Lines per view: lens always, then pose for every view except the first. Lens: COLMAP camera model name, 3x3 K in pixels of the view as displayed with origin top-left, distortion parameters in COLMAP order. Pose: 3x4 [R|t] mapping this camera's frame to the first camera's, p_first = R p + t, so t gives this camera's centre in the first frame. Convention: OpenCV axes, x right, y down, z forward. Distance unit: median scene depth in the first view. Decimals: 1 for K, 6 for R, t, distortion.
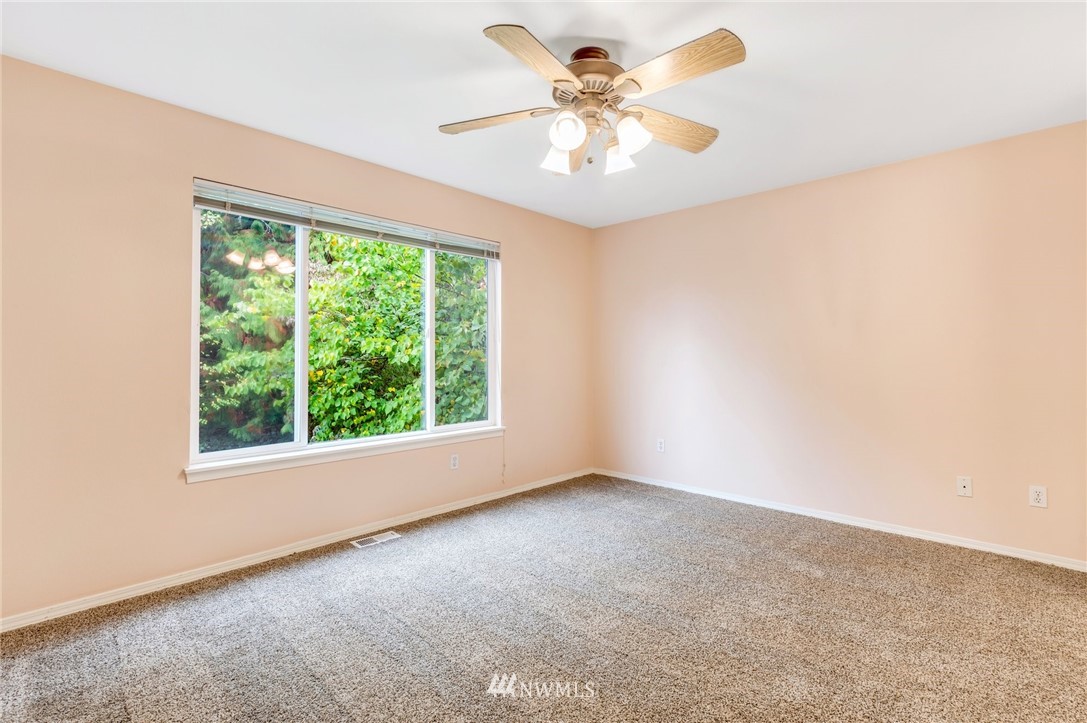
lens RADIAL K [[498.8, 0, 535.5], [0, 498.8, 363.8], [0, 0, 1]] dist [0.004633, -0.000954]
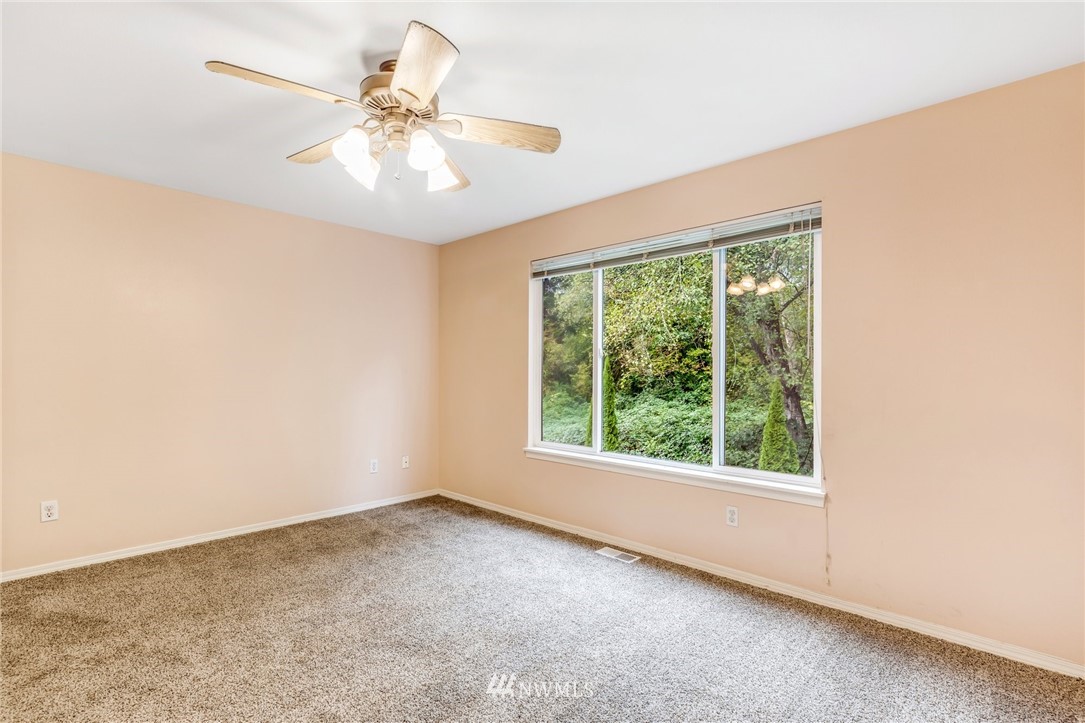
lens RADIAL K [[497.9, 0, 534.5], [0, 497.9, 363.8], [0, 0, 1]] dist [0.004633, -0.000954]
pose [[0.023149, -0.012228, -0.999657, 0.669482], [-0.016497, 0.999784, -0.012612, -0.025619], [0.999596, 0.016783, 0.022942, 0.752294]]
